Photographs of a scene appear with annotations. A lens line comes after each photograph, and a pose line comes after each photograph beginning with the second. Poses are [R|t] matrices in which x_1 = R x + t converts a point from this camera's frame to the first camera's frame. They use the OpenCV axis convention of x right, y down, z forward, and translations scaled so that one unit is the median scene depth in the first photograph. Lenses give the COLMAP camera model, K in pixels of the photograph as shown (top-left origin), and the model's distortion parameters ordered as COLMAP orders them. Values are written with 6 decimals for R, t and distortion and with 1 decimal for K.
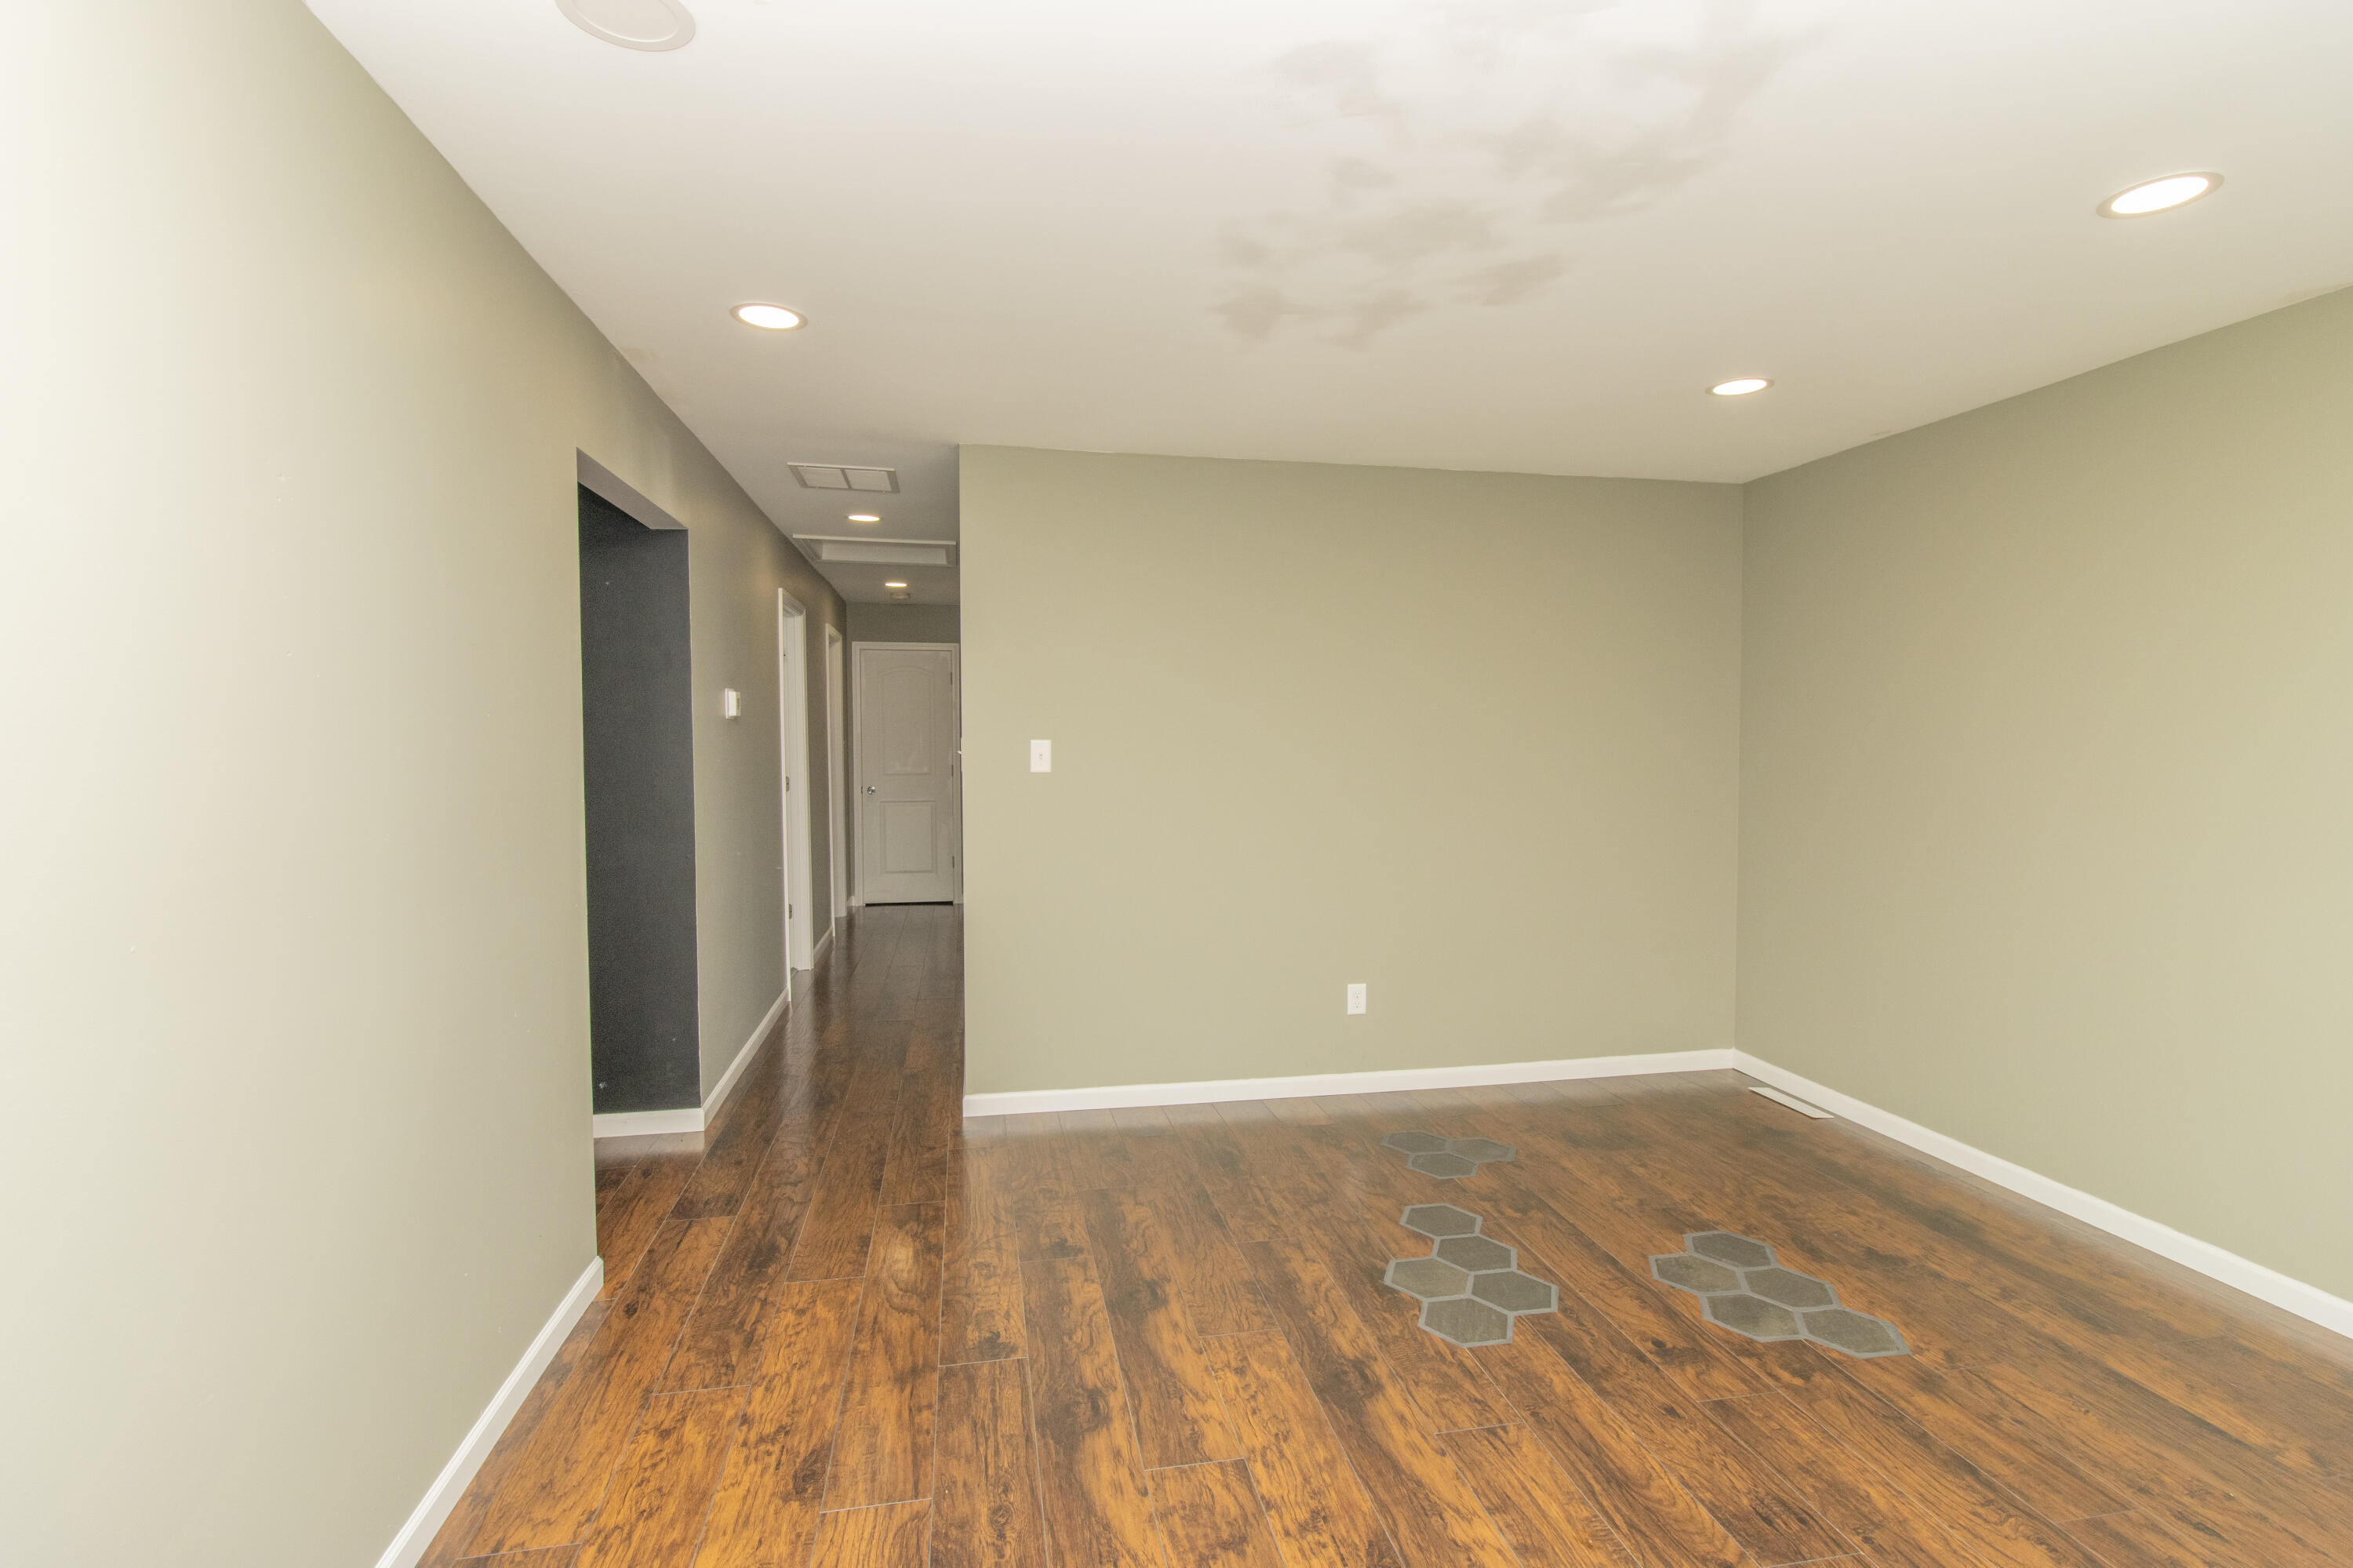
lens RADIAL K [[1106.0, 0, 1188.5], [0, 1106.0, 796.2], [0, 0, 1]] dist [0.009621, 0.000647]
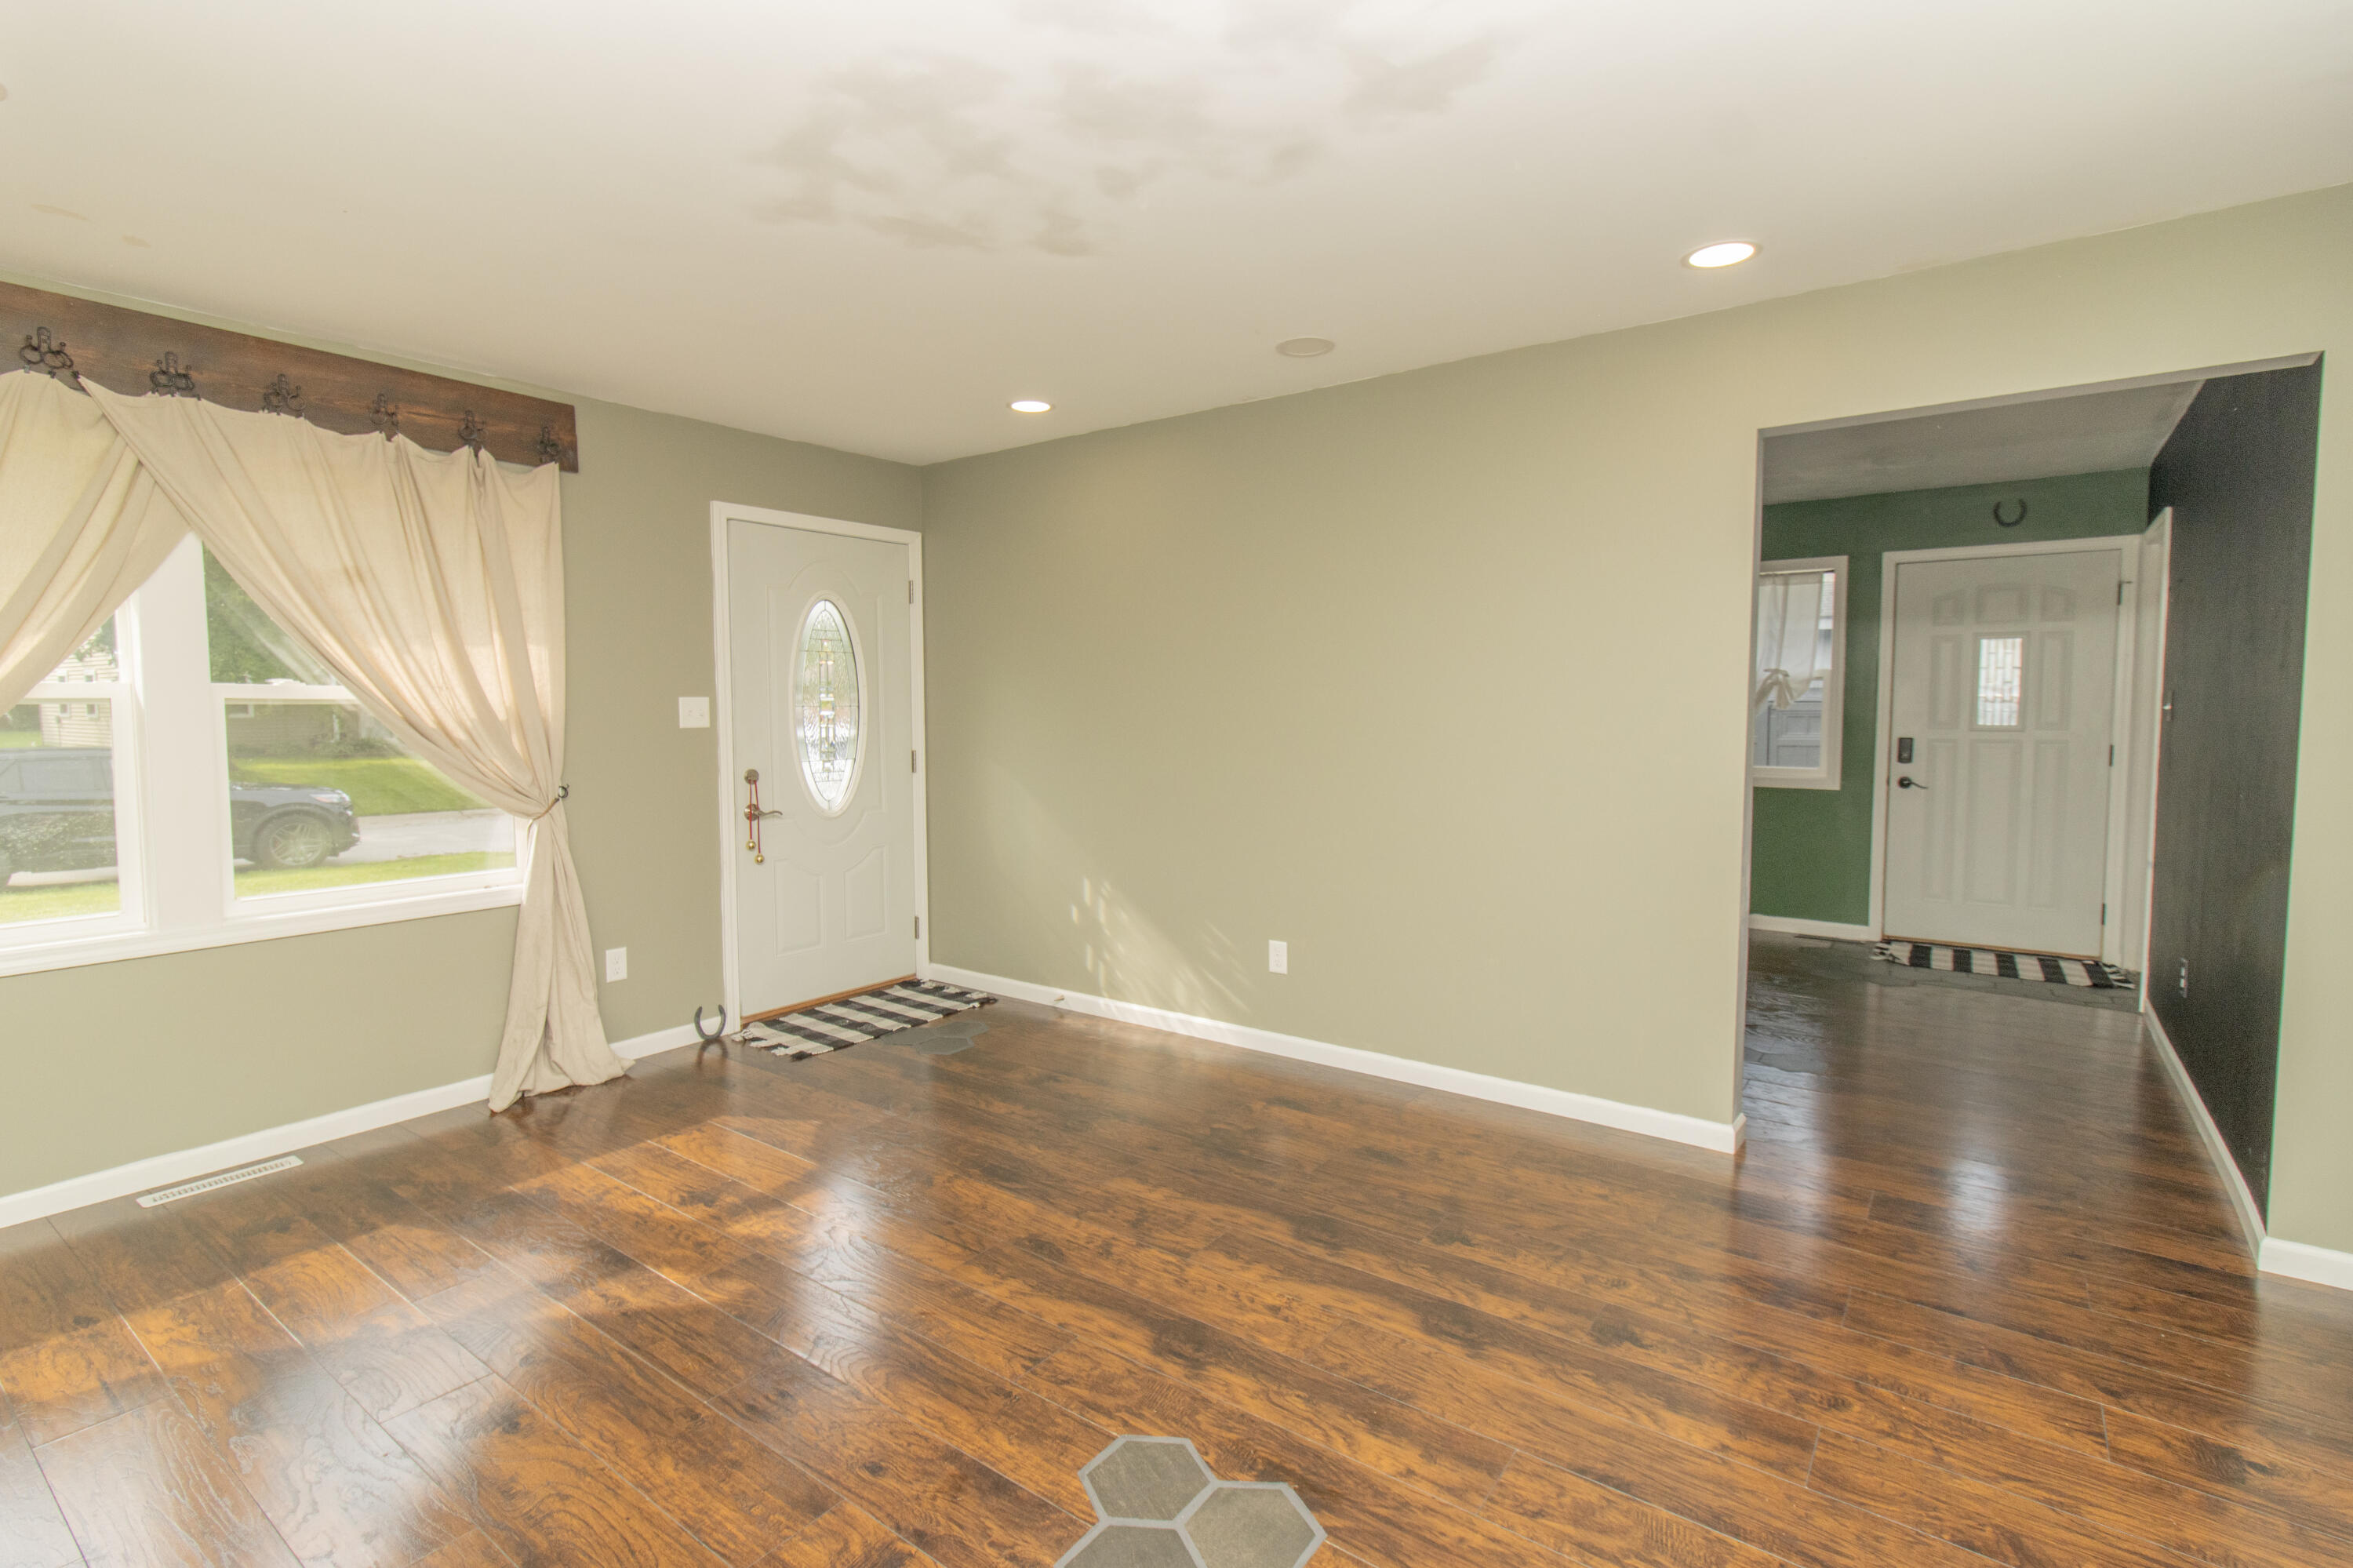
lens RADIAL K [[1106.0, 0, 1189.1], [0, 1106.0, 771.2], [0, 0, 1]] dist [0.009621, 0.000647]
pose [[-0.736801, 0.045788, -0.674558, 0.756815], [-0.034514, 0.993856, 0.105160, -0.072006], [0.675228, 0.100763, -0.730694, 1.623527]]
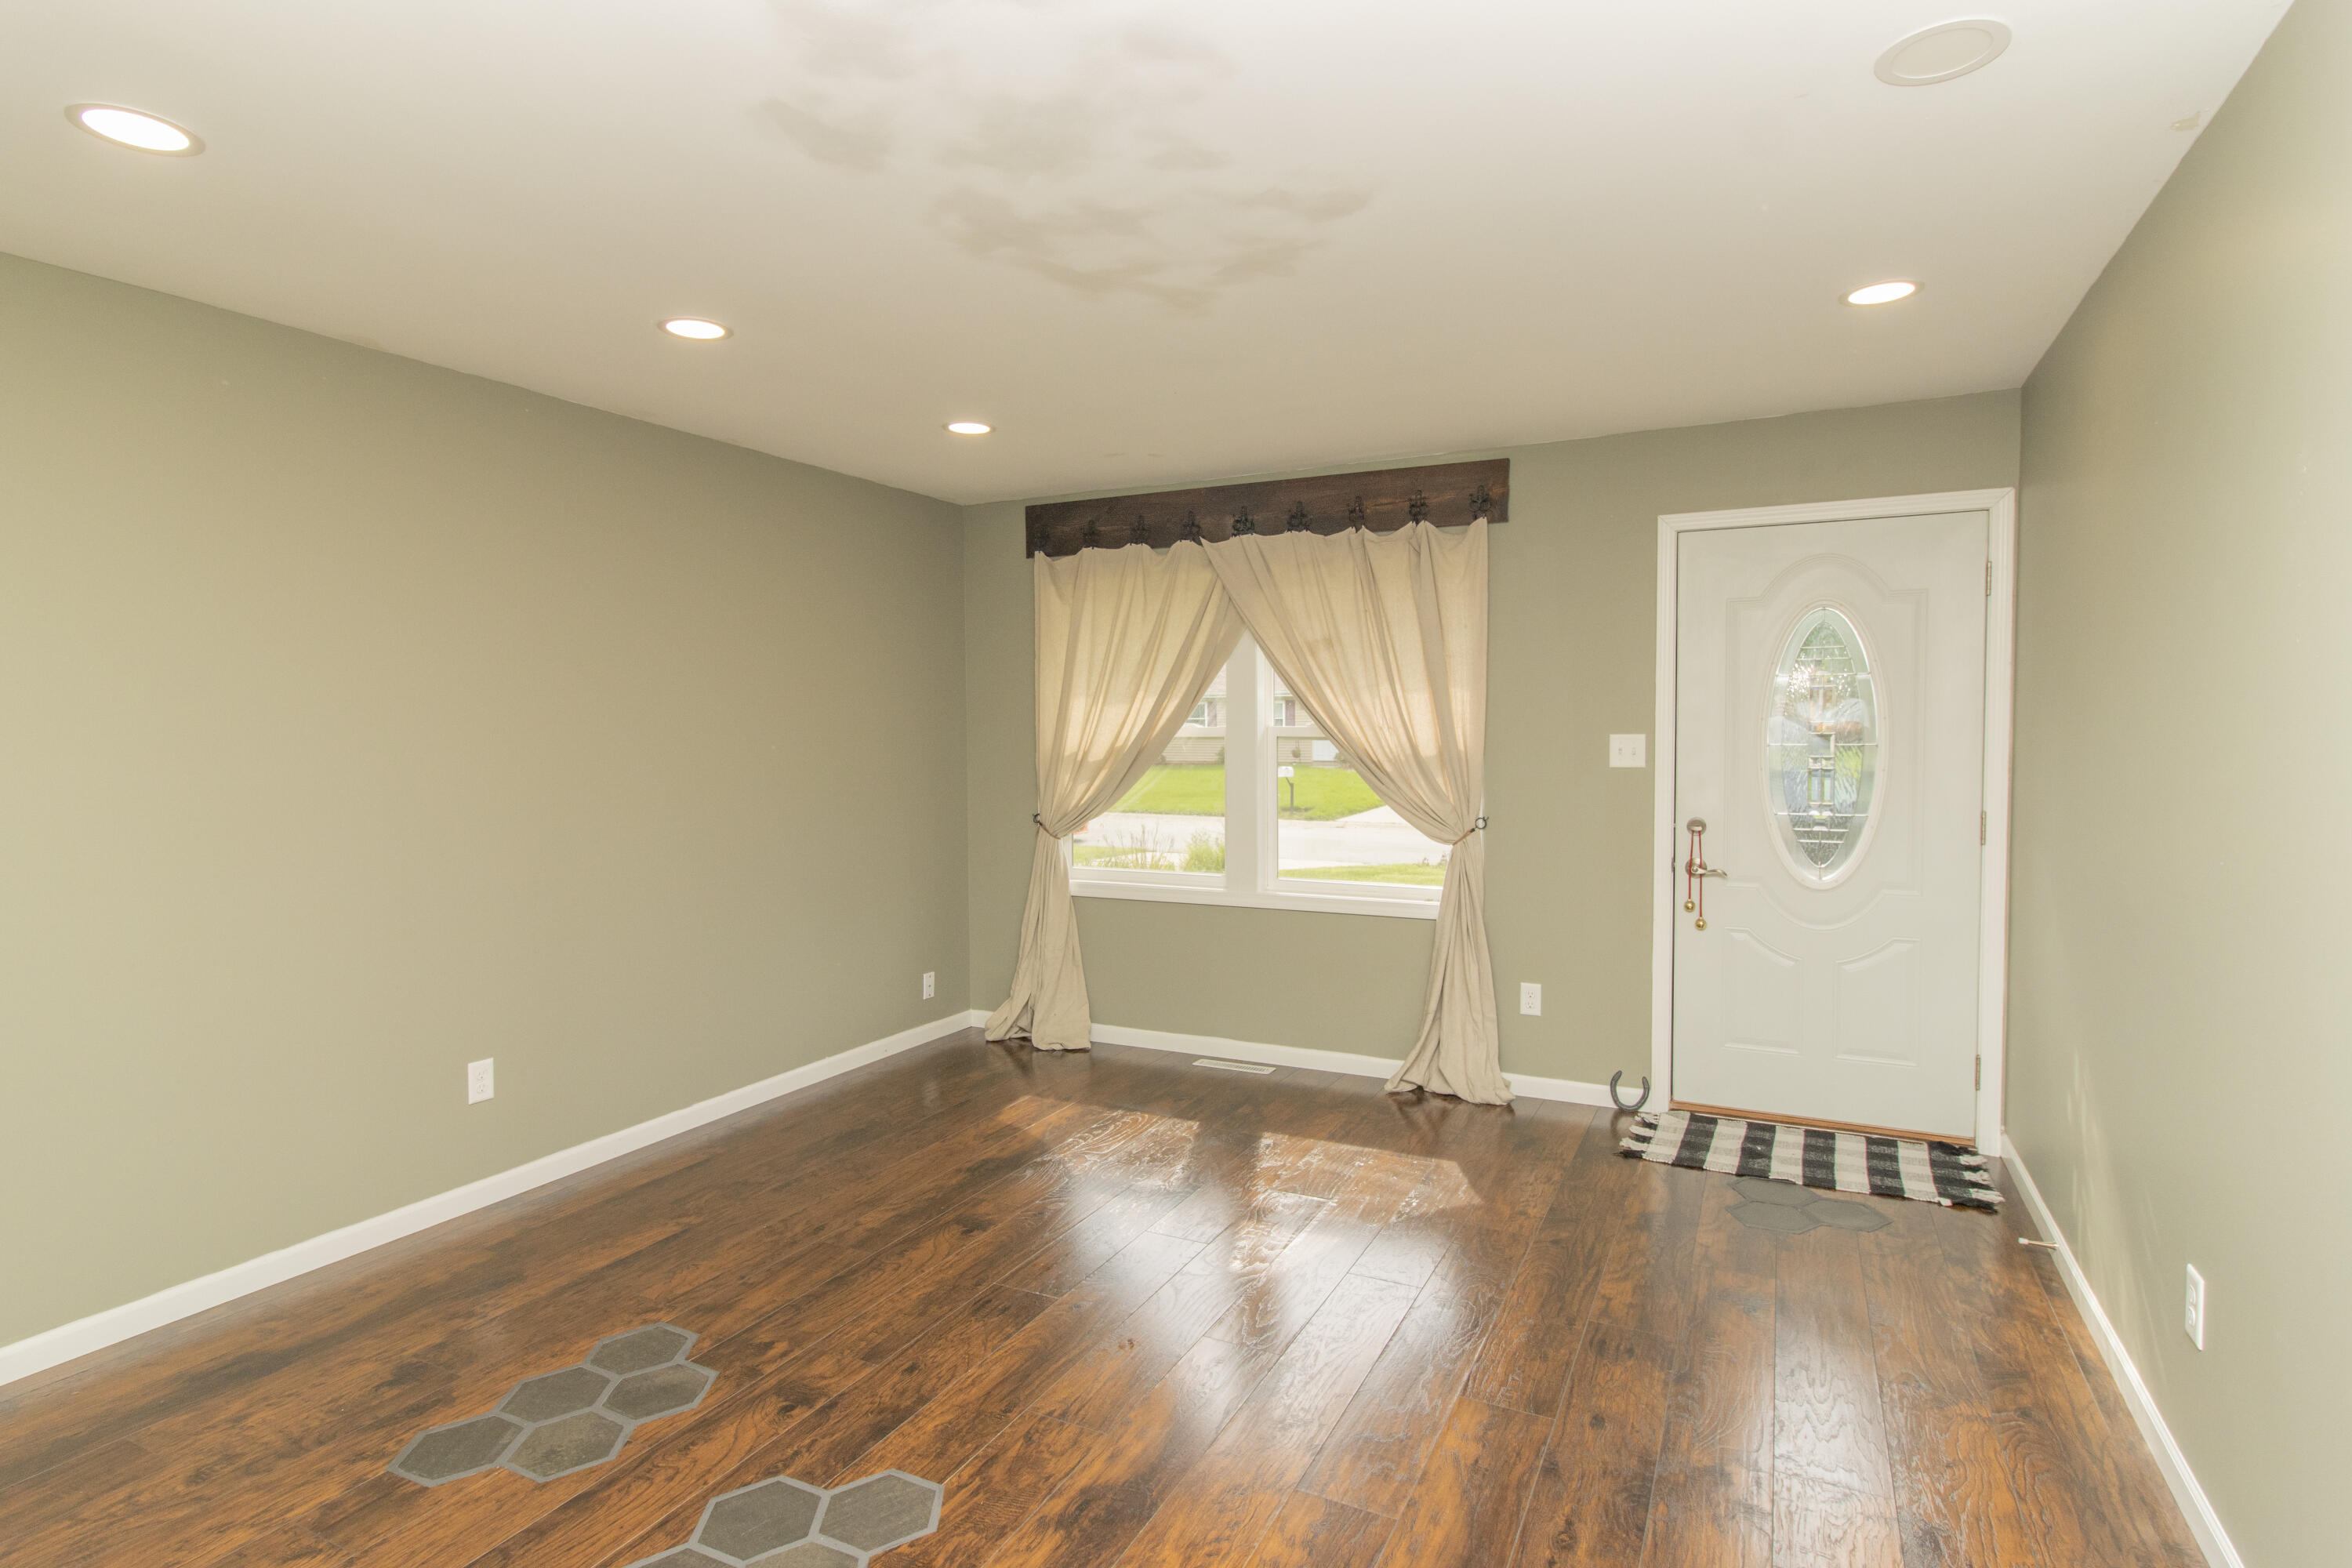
lens RADIAL K [[1197.5, 0, 1168.5], [0, 1197.5, 781.3], [0, 0, 1]] dist [-0.001161, -0.000380]
pose [[-0.784790, -0.021167, 0.619400, -0.425573], [0.041208, 0.995423, 0.086228, -0.087182], [-0.618390, 0.093195, -0.780326, 1.580920]]
